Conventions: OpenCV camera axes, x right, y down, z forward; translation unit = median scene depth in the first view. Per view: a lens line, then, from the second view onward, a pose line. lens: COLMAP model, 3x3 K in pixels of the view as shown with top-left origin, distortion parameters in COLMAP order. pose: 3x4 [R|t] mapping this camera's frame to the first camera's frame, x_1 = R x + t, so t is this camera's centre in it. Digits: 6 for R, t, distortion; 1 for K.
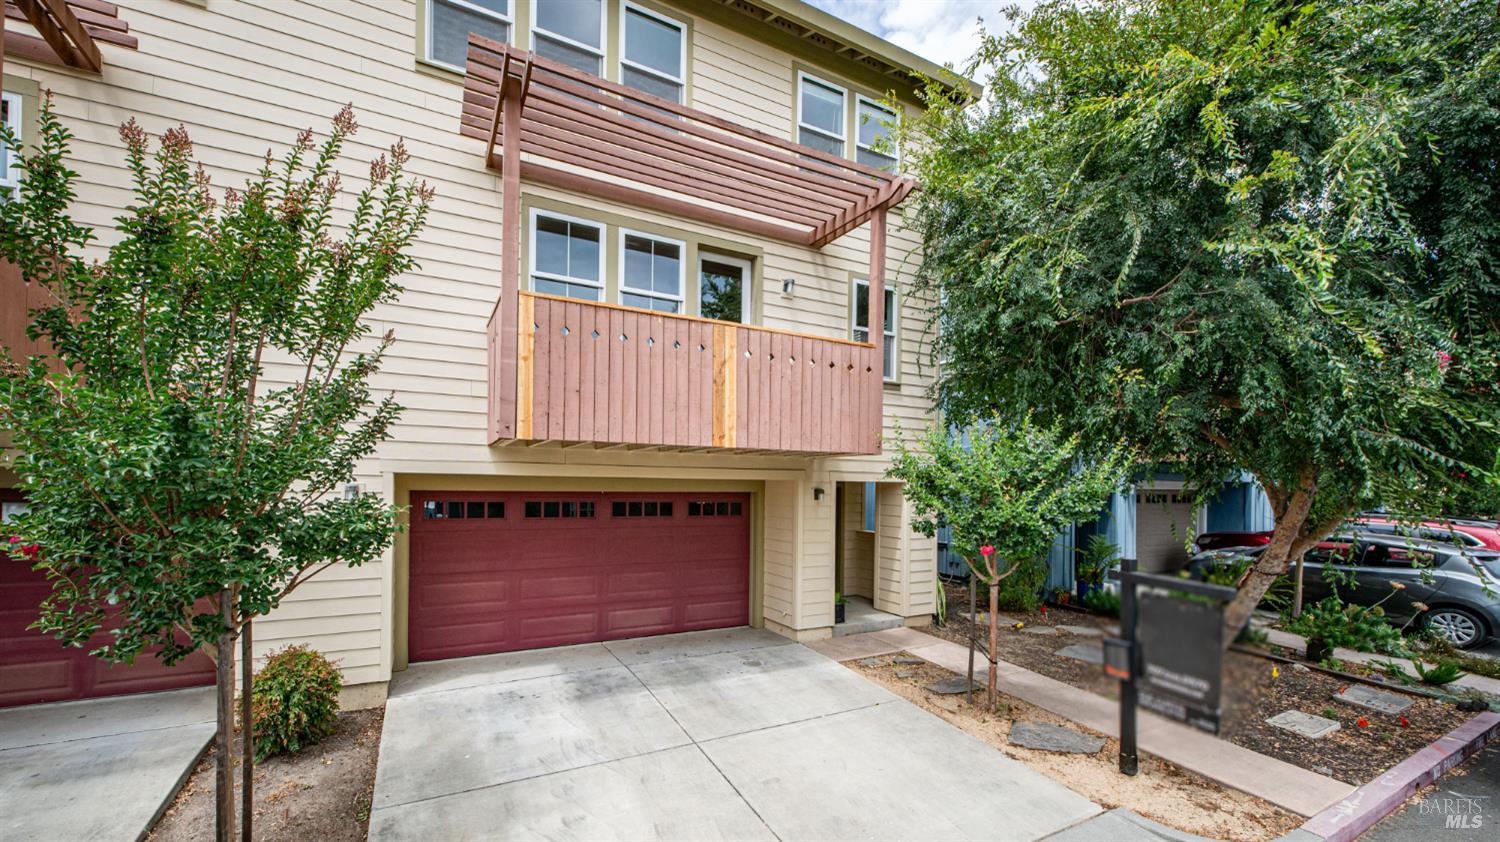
lens RADIAL K [[694.9, 0, 752.3], [0, 694.9, 431.1], [0, 0, 1]] dist [0.004924, -0.005172]
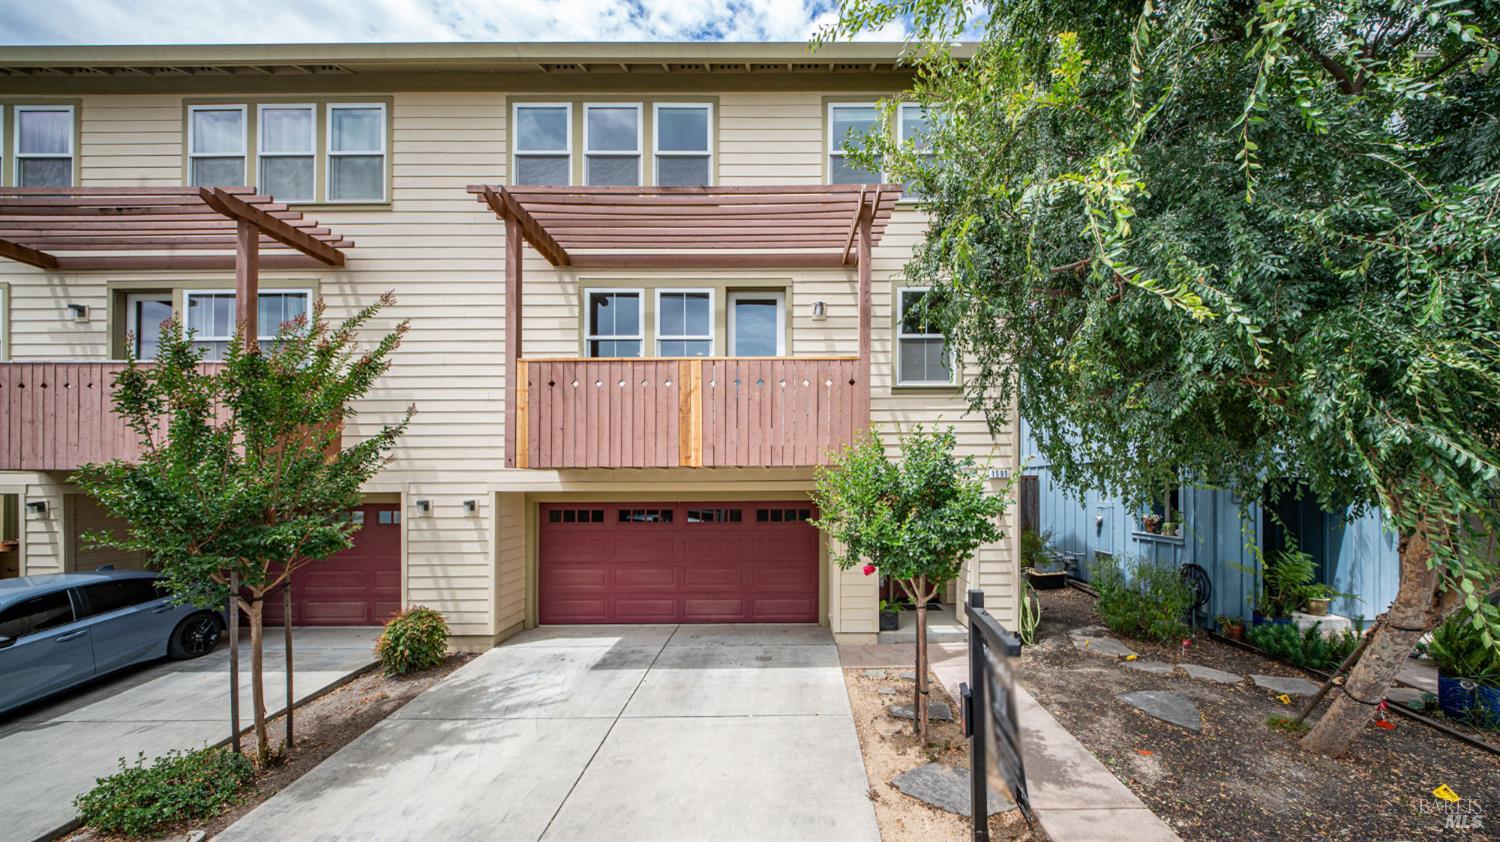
lens RADIAL K [[604.6, 0, 750.5], [0, 604.6, 432.4], [0, 0, 1]] dist [0.000899, -0.000247]
pose [[0.848769, -0.059553, -0.525399, 0.508953], [0.057780, 0.998133, -0.019794, -0.006605], [0.525597, -0.013557, 0.850626, 0.175260]]
